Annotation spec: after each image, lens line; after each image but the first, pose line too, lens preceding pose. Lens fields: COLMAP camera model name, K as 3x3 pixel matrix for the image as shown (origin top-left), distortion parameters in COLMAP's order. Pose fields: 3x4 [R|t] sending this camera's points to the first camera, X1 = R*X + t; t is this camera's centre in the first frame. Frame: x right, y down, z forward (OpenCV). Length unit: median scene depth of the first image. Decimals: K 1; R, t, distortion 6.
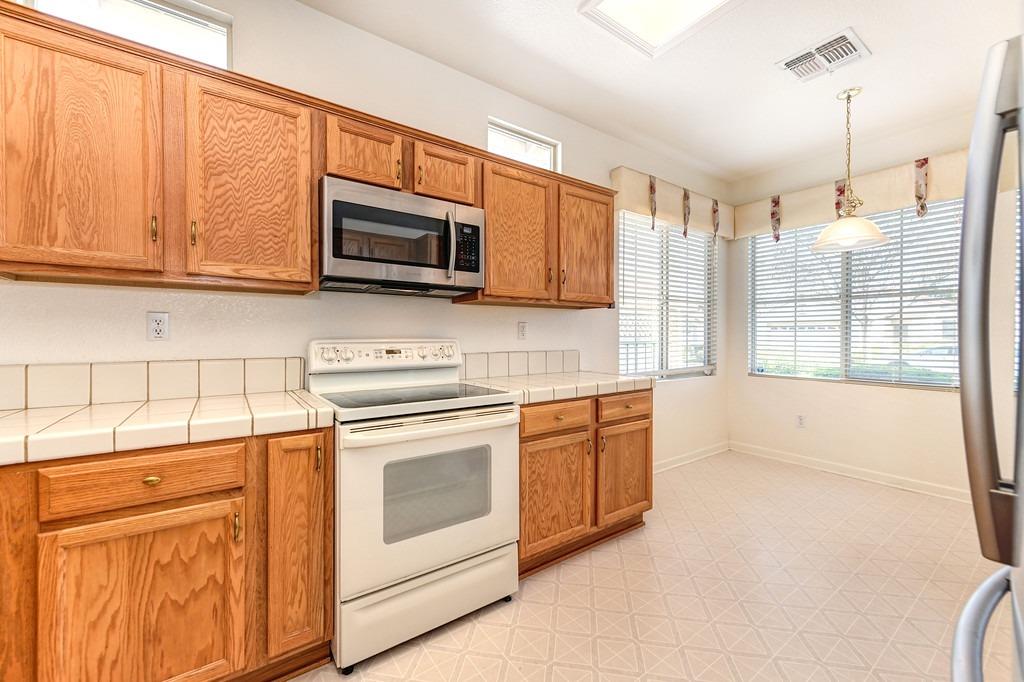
lens RADIAL K [[407.8, 0, 512.0], [0, 407.8, 341.0], [0, 0, 1]] dist [0.002856, 0.000375]
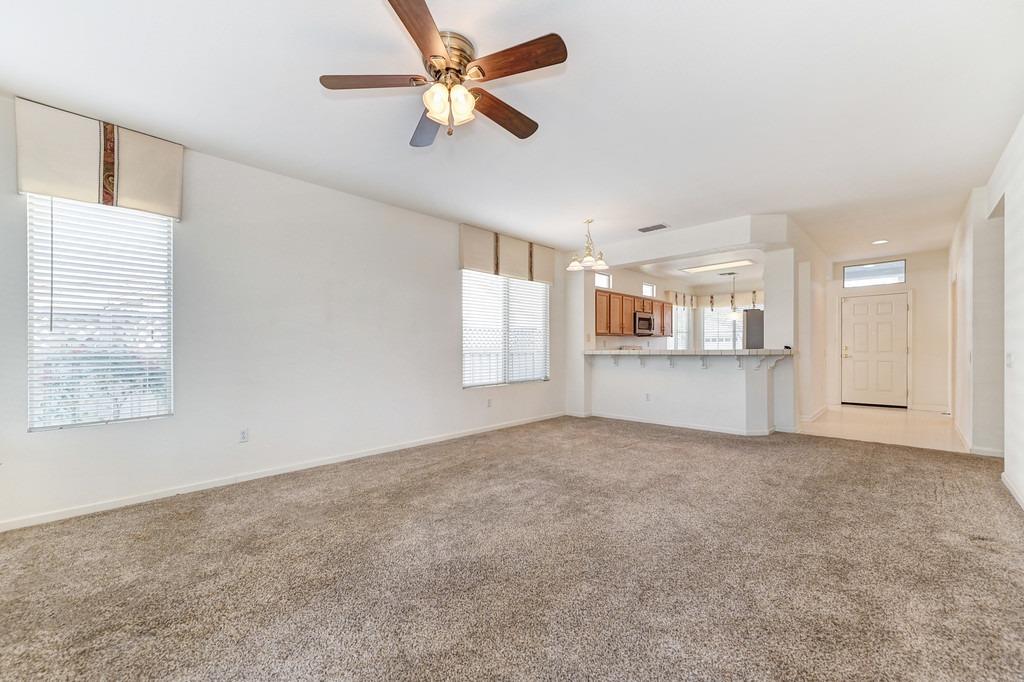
lens RADIAL K [[400.5, 0, 514.6], [0, 400.5, 359.1], [0, 0, 1]] dist [0.014741, -0.000162]
pose [[0.984113, -0.013936, 0.176994, -1.825473], [0.011028, 0.999788, 0.017402, 0.033163], [-0.177199, -0.015173, 0.984058, -2.291344]]
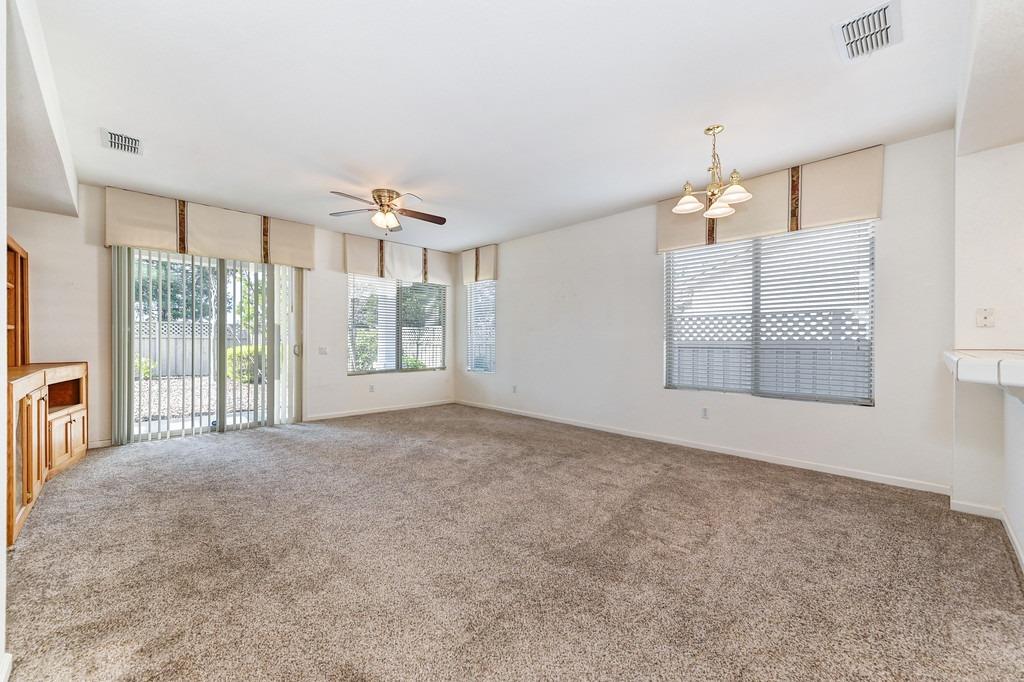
lens RADIAL K [[400.5, 0, 514.6], [0, 400.5, 359.1], [0, 0, 1]] dist [0.014741, -0.000162]
pose [[0.145663, 0.043188, -0.988391, 0.052014], [-0.015292, 0.999026, 0.041399, 0.022419], [0.989216, 0.009085, 0.146181, -1.120419]]
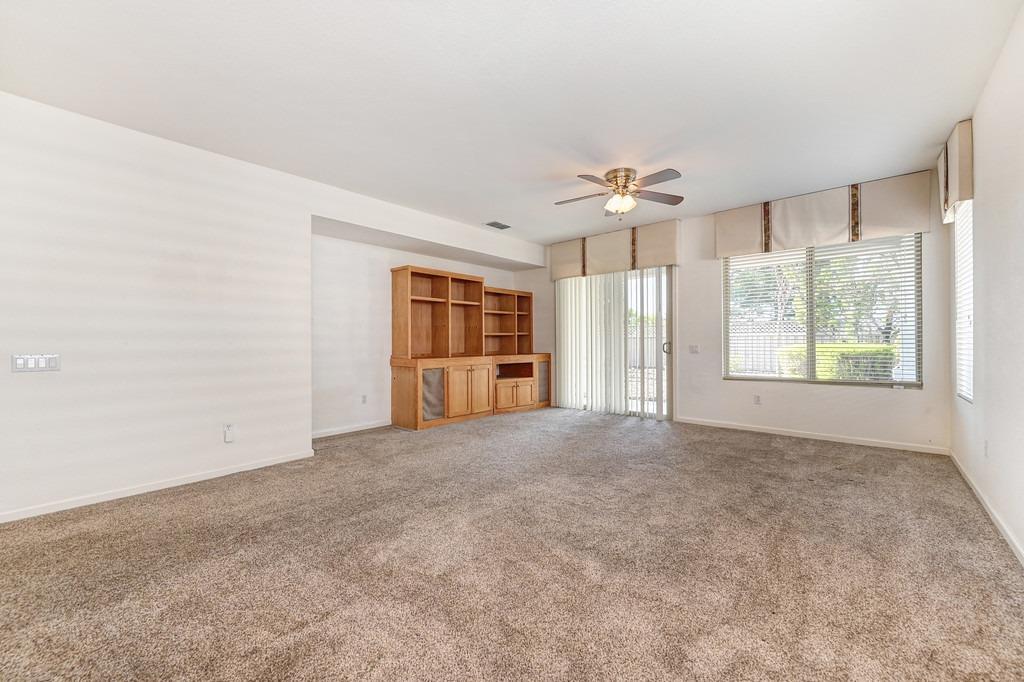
lens RADIAL K [[408.9, 0, 518.0], [0, 408.9, 341.2], [0, 0, 1]] dist [0.025739, -0.000063]
pose [[-0.969201, 0.006375, -0.246189, -1.017330], [0.004147, 0.999946, 0.009567, 0.019853], [0.246237, 0.008251, -0.969175, 0.051493]]
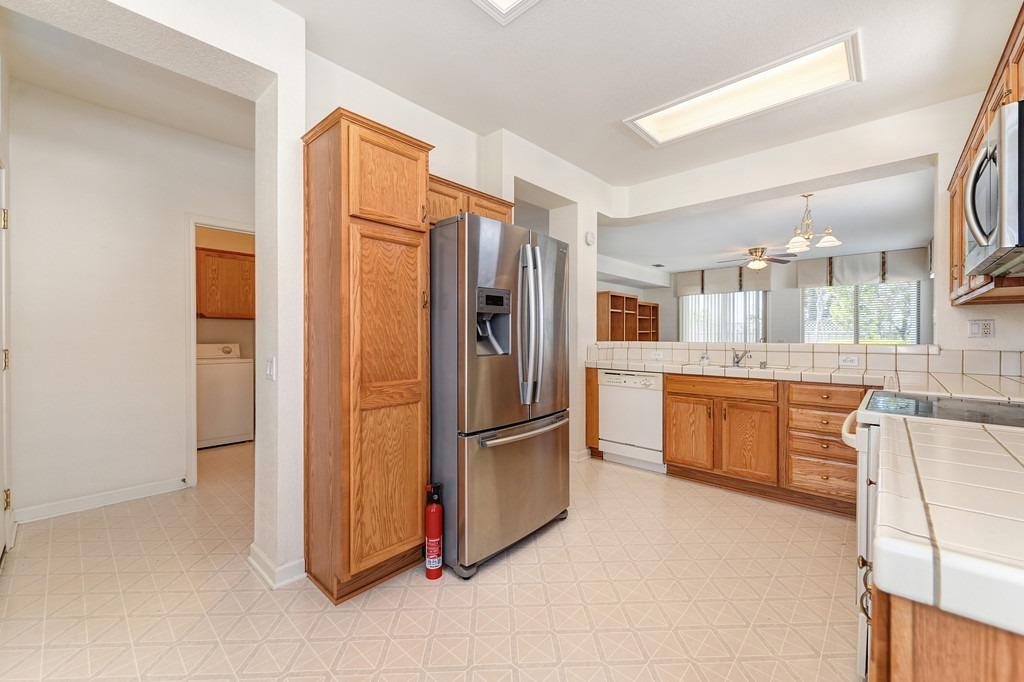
lens RADIAL K [[404.4, 0, 513.0], [0, 404.4, 341.7], [0, 0, 1]] dist [0.003001, -0.000266]
pose [[-0.979323, 0.002735, -0.202283, 0.584091], [-0.003199, 0.999574, 0.029000, -0.014653], [0.202276, 0.029047, -0.978898, 1.179488]]
